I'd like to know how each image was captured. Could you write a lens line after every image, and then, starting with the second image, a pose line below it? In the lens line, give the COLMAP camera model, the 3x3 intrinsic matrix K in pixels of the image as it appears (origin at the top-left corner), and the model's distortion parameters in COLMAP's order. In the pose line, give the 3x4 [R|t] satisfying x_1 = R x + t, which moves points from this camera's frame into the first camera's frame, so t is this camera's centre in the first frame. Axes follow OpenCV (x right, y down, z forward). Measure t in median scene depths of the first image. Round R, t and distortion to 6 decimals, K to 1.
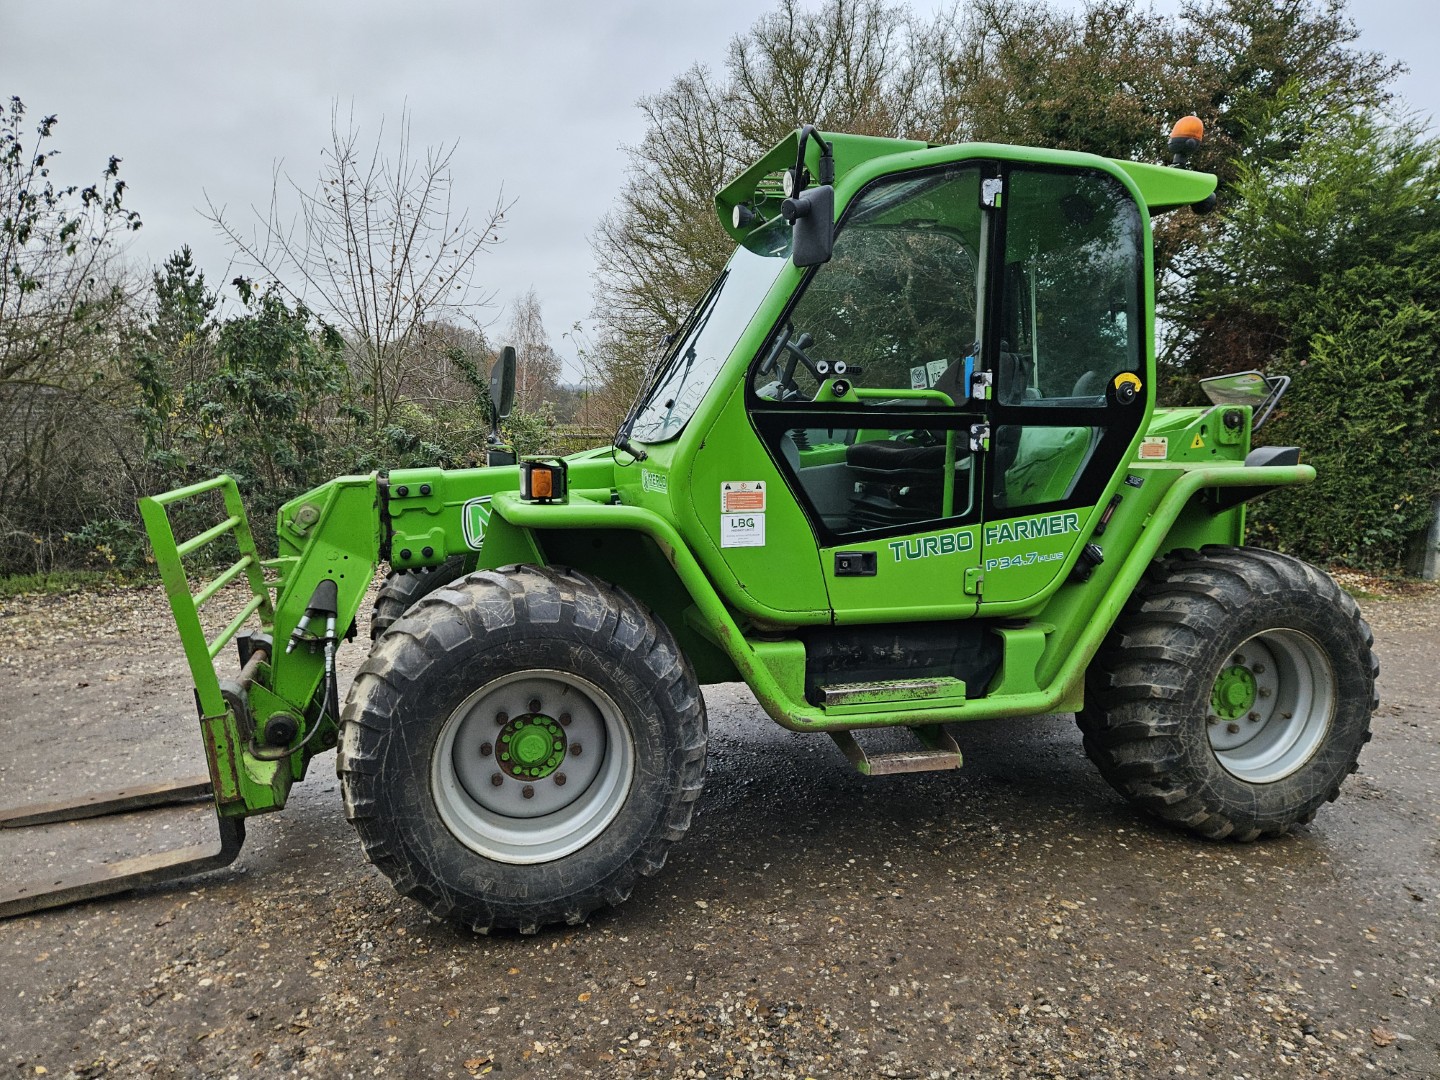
lens RADIAL K [[983.6, 0, 713.0], [0, 983.6, 534.3], [0, 0, 1]] dist [0.073844, -0.057600]
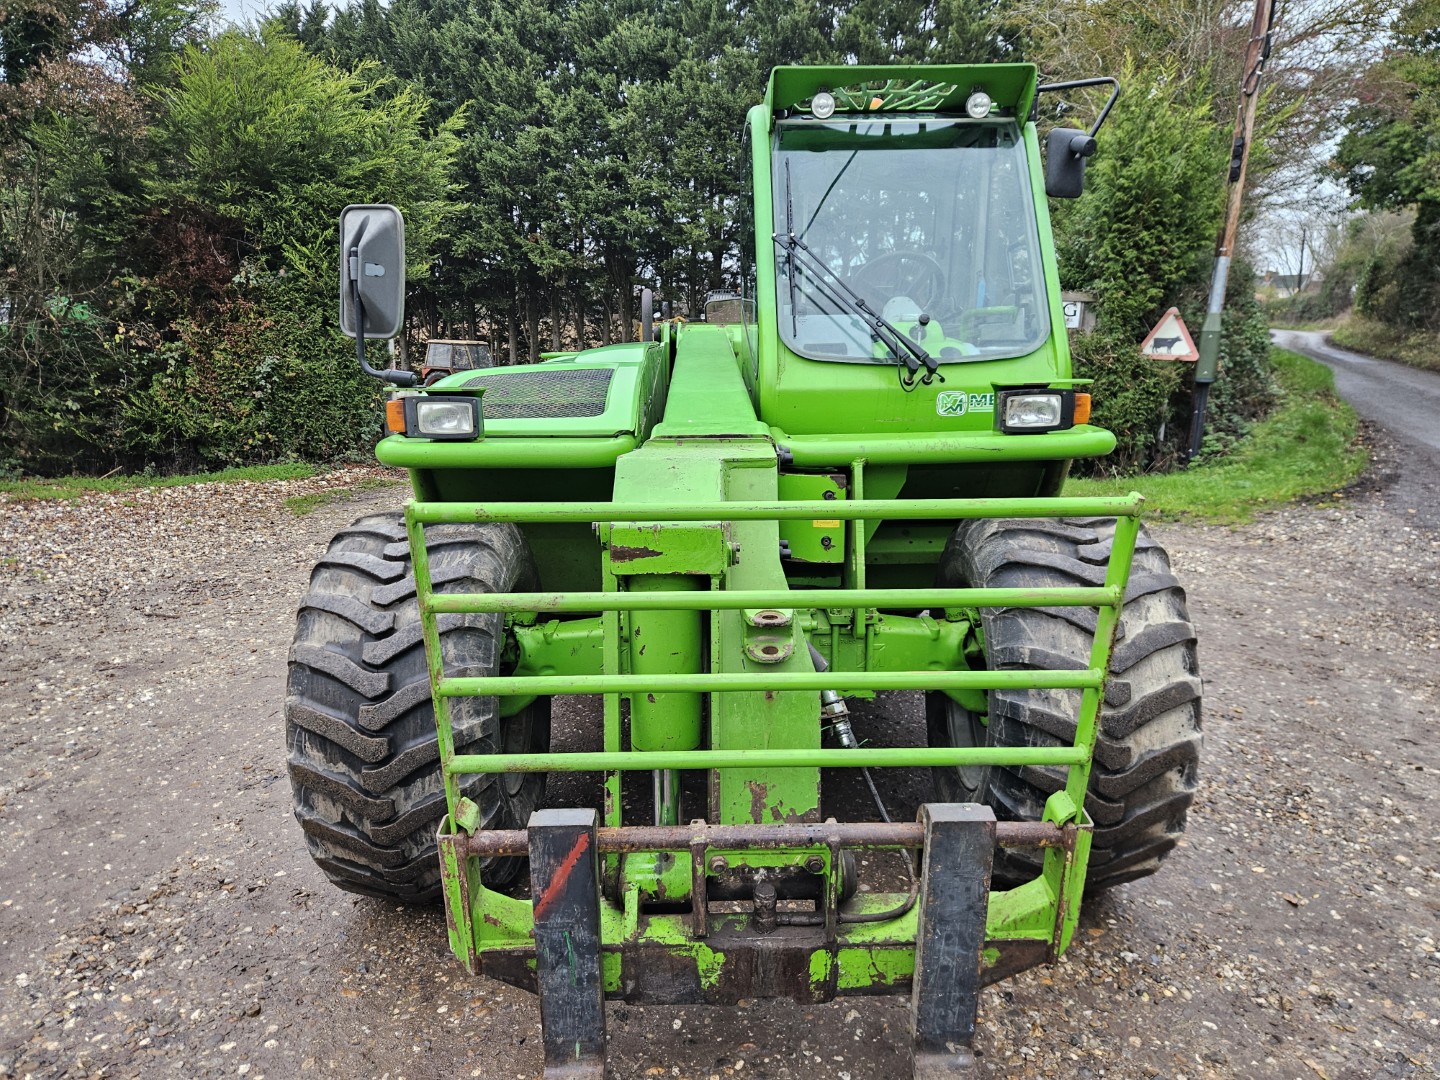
lens RADIAL K [[983.6, 0, 719.2], [0, 983.6, 540.9], [0, 0, 1]] dist [0.073844, -0.057600]
pose [[0.271874, -0.205205, 0.940200, -0.313552], [0.120328, 0.976582, 0.178351, -0.029974], [-0.954781, 0.064643, 0.290199, 0.290214]]
